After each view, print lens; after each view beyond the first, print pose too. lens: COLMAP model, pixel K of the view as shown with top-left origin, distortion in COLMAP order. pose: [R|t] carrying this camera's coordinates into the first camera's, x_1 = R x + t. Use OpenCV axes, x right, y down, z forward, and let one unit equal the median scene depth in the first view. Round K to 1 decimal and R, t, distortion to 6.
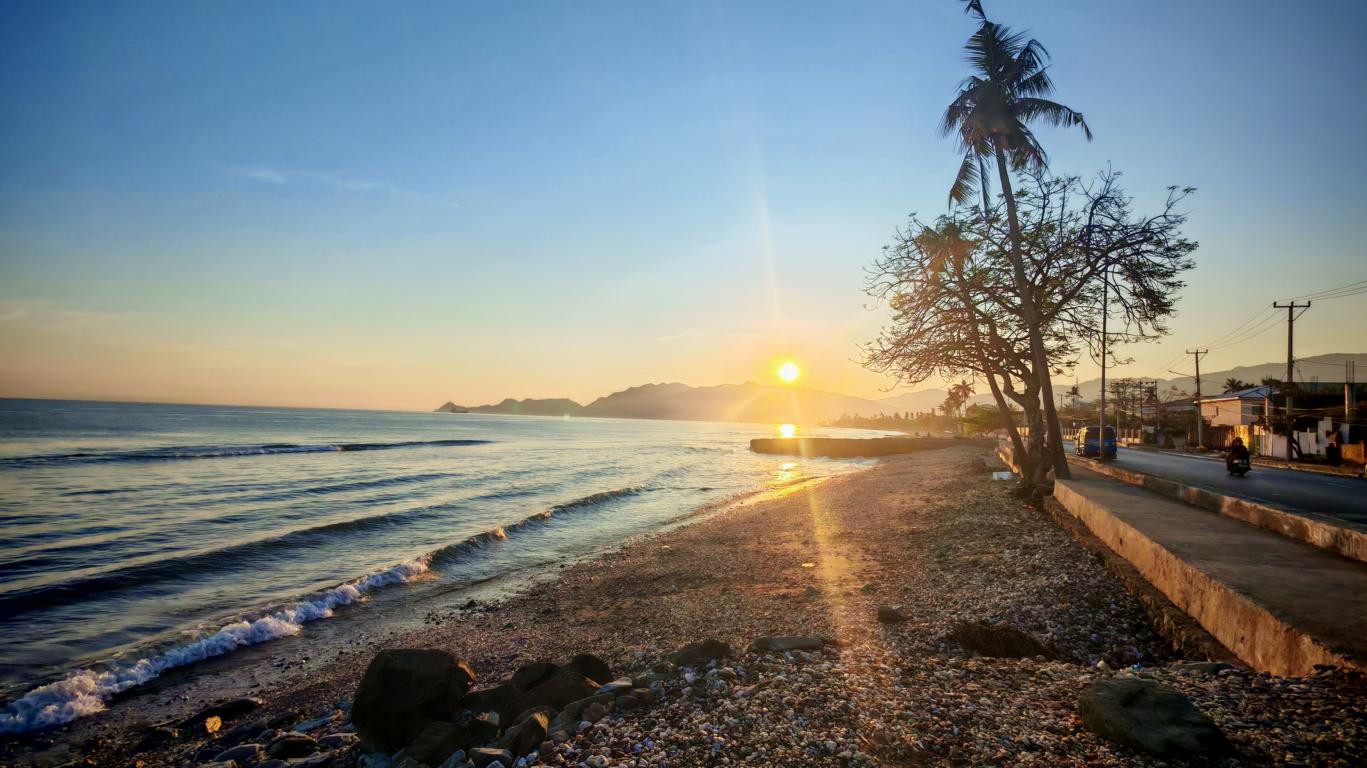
lens RADIAL K [[631.2, 0, 677.6], [0, 631.2, 383.4], [0, 0, 1]] dist [0.004072, 0.001762]
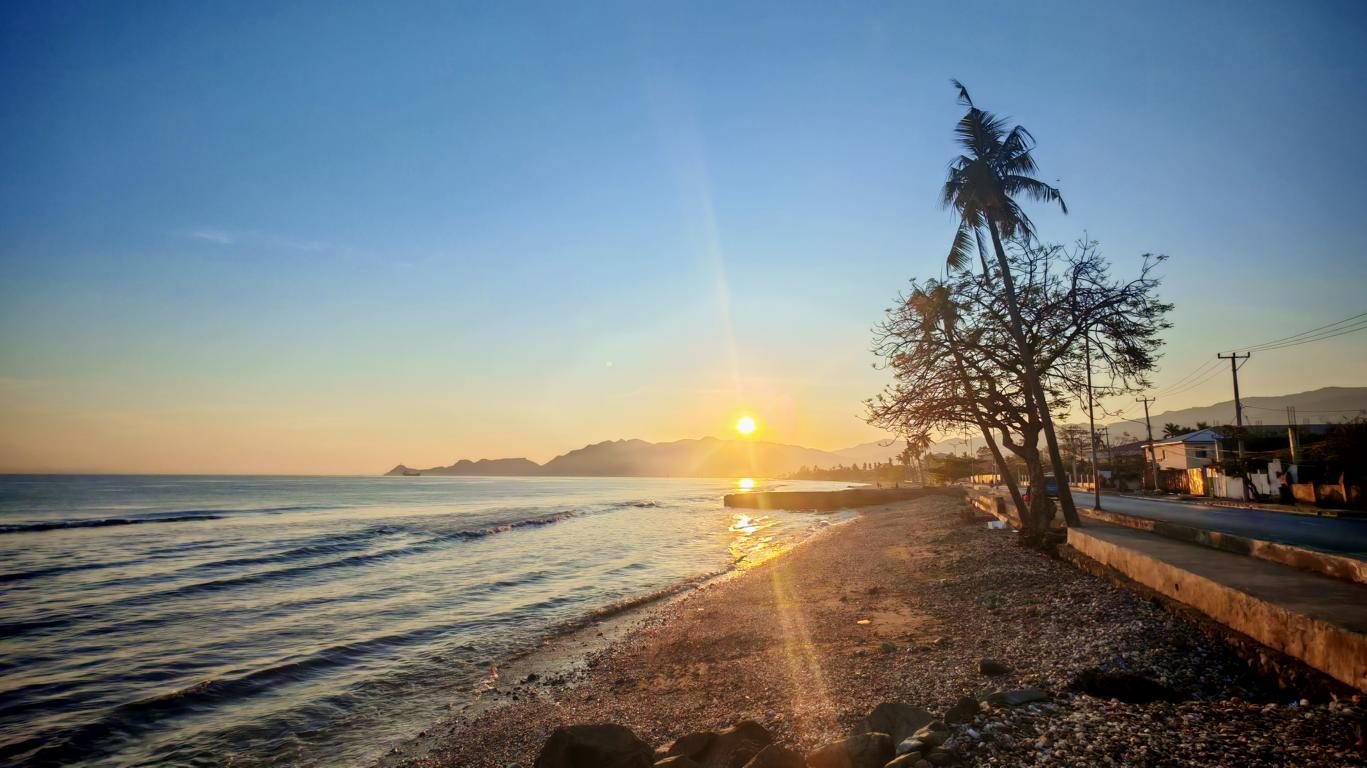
lens RADIAL K [[631.2, 0, 677.6], [0, 631.2, 383.4], [0, 0, 1]] dist [0.004072, 0.001762]
pose [[0.997510, -0.018497, 0.068062, -0.100021], [0.024430, 0.995873, -0.087411, -0.009290], [-0.066164, 0.088856, 0.993844, -0.018522]]
